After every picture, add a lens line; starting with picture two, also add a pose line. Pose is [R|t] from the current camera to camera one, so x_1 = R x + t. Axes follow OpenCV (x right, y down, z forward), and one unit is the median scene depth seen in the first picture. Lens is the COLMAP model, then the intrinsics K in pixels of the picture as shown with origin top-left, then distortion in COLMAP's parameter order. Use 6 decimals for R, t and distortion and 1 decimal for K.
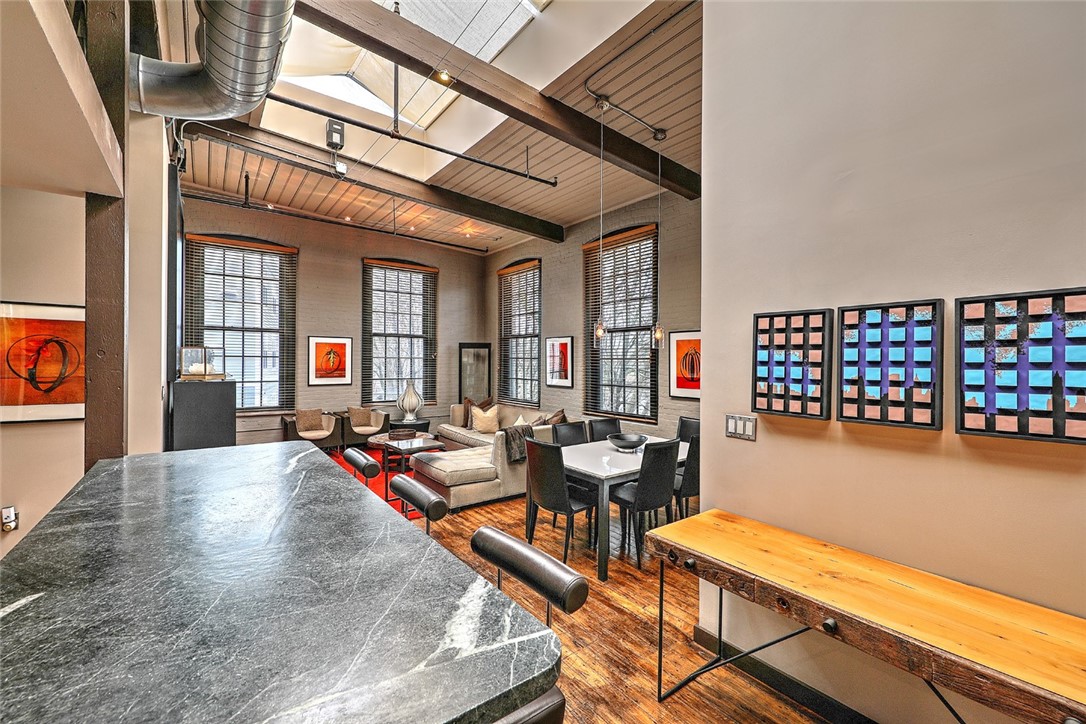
lens RADIAL K [[443.9, 0, 544.9], [0, 443.9, 361.9], [0, 0, 1]] dist [0.000660, -0.000221]
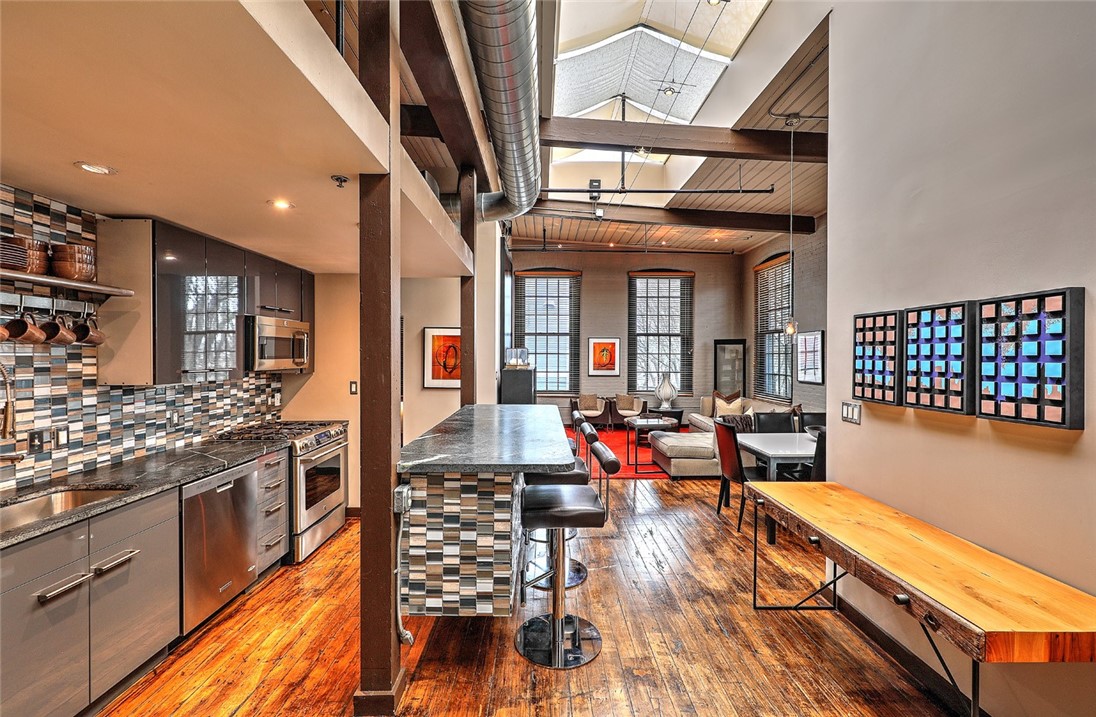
lens RADIAL K [[454.9, 0, 547.9], [0, 454.9, 359.2], [0, 0, 1]] dist [0.001163, -0.000116]
pose [[0.801512, 0.000549, -0.597979, 0.375429], [0.001053, 0.999997, 0.002329, 0.002944], [0.597978, -0.002497, 0.801509, -0.308544]]
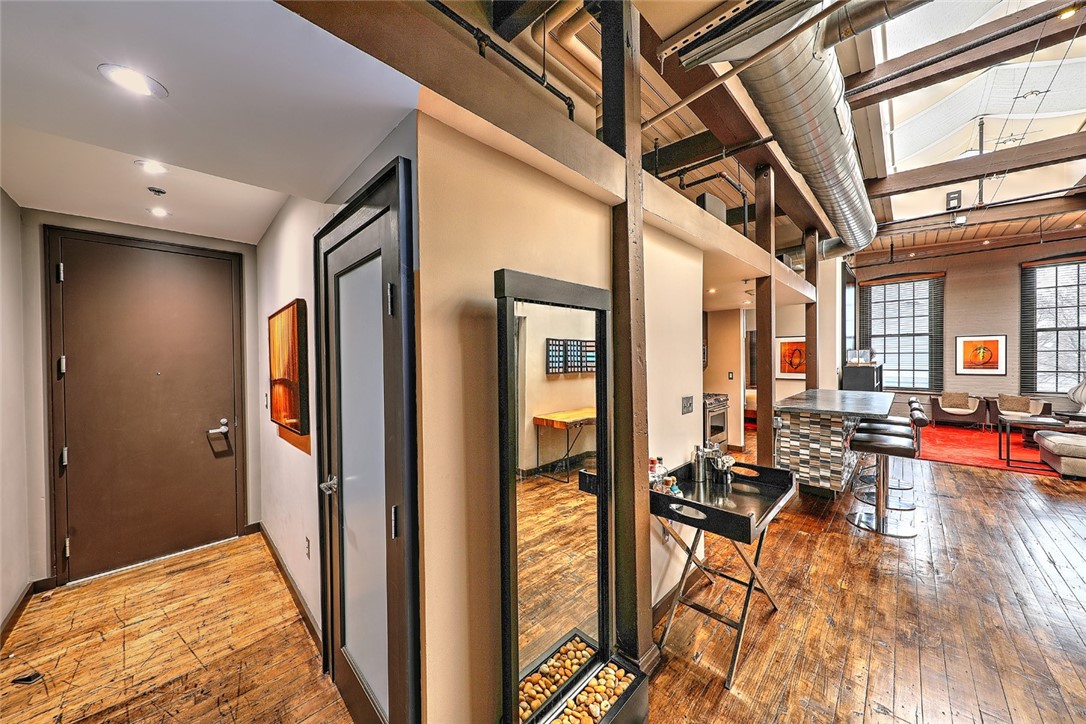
lens RADIAL K [[368.2, 0, 543.8], [0, 368.2, 361.1], [0, 0, 1]] dist [0.006683, -0.001174]
pose [[0.135679, 0.000292, -0.990753, 0.855246], [0.008476, 0.999963, 0.001456, 0.005429], [0.990717, -0.008595, 0.135671, -0.782334]]
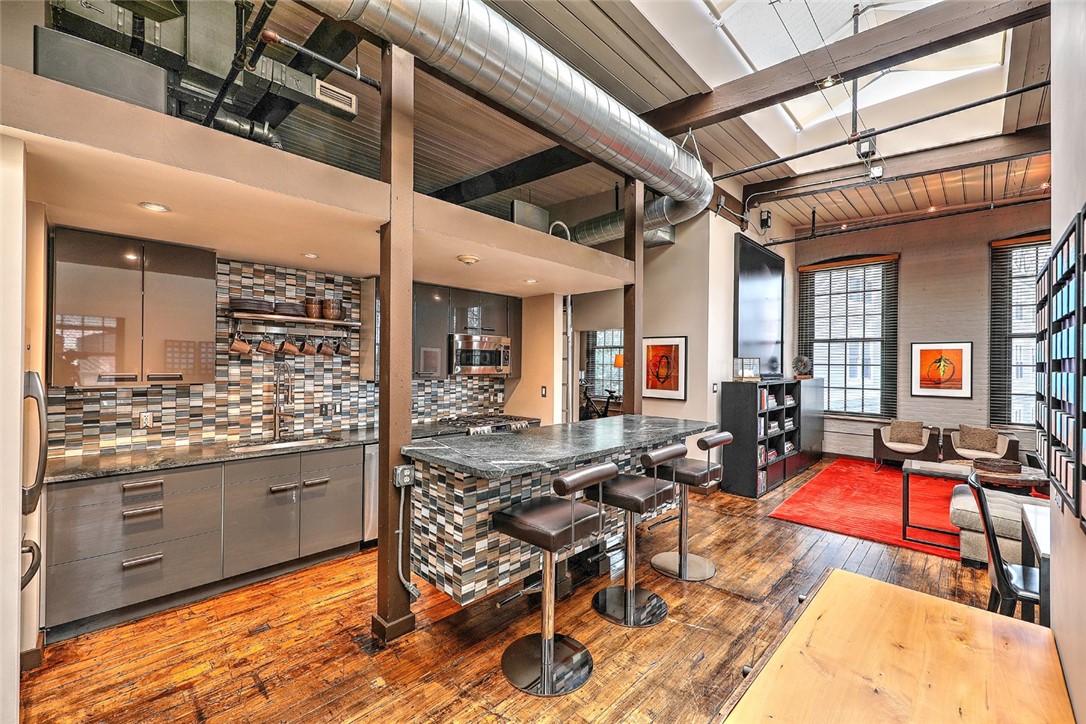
lens RADIAL K [[443.9, 0, 545.9], [0, 443.9, 363.3], [0, 0, 1]] dist [0.000660, -0.000221]
pose [[0.140621, -0.008548, -0.990027, 0.644576], [-0.011737, 0.999878, -0.010300, 0.007973], [0.989994, 0.013068, 0.140504, 0.225308]]
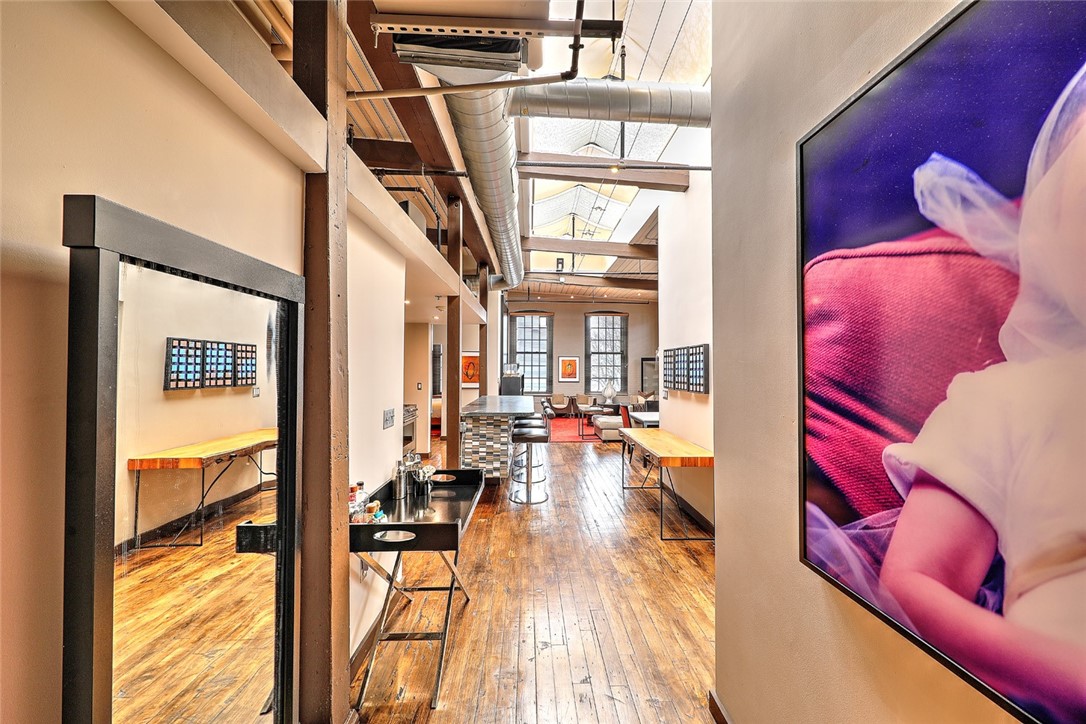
lens RADIAL K [[368.2, 0, 544.7], [0, 368.2, 362.8], [0, 0, 1]] dist [0.006683, -0.001174]
pose [[0.814810, -0.012896, -0.579584, 0.794783], [0.000900, 0.999779, -0.020981, 0.007897], [0.579727, 0.016574, 0.814642, -0.792285]]
